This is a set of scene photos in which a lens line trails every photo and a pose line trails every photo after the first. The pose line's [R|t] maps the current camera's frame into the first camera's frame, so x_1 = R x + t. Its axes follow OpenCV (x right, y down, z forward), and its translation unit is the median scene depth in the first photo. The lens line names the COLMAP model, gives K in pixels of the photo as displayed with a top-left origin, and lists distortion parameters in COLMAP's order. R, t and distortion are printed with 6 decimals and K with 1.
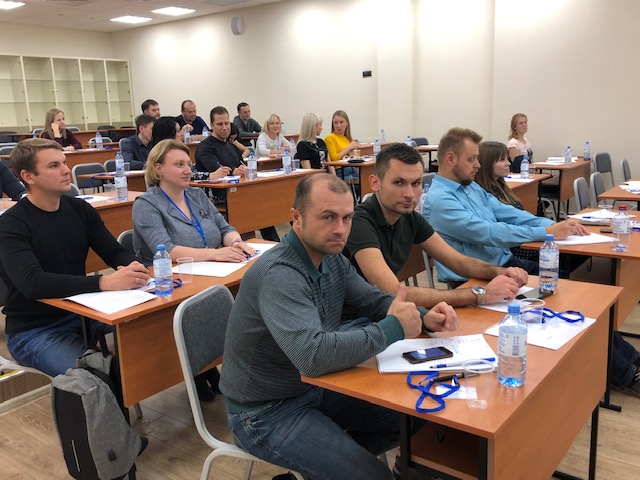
lens RADIAL K [[607.6, 0, 320.0], [0, 607.6, 240.0], [0, 0, 1]] dist [0.103294, -0.092429]
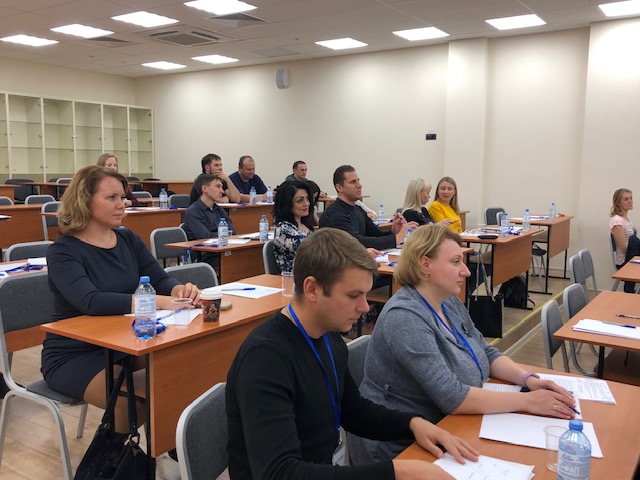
lens RADIAL K [[589.4, 0, 320.8], [0, 589.4, 251.1], [0, 0, 1]] dist [0.177422, -0.336876]
pose [[0.996474, 0.039254, 0.074153, -0.136755], [-0.034069, 0.996969, -0.069944, -0.026113], [-0.076674, 0.067171, 0.994791, 0.112933]]
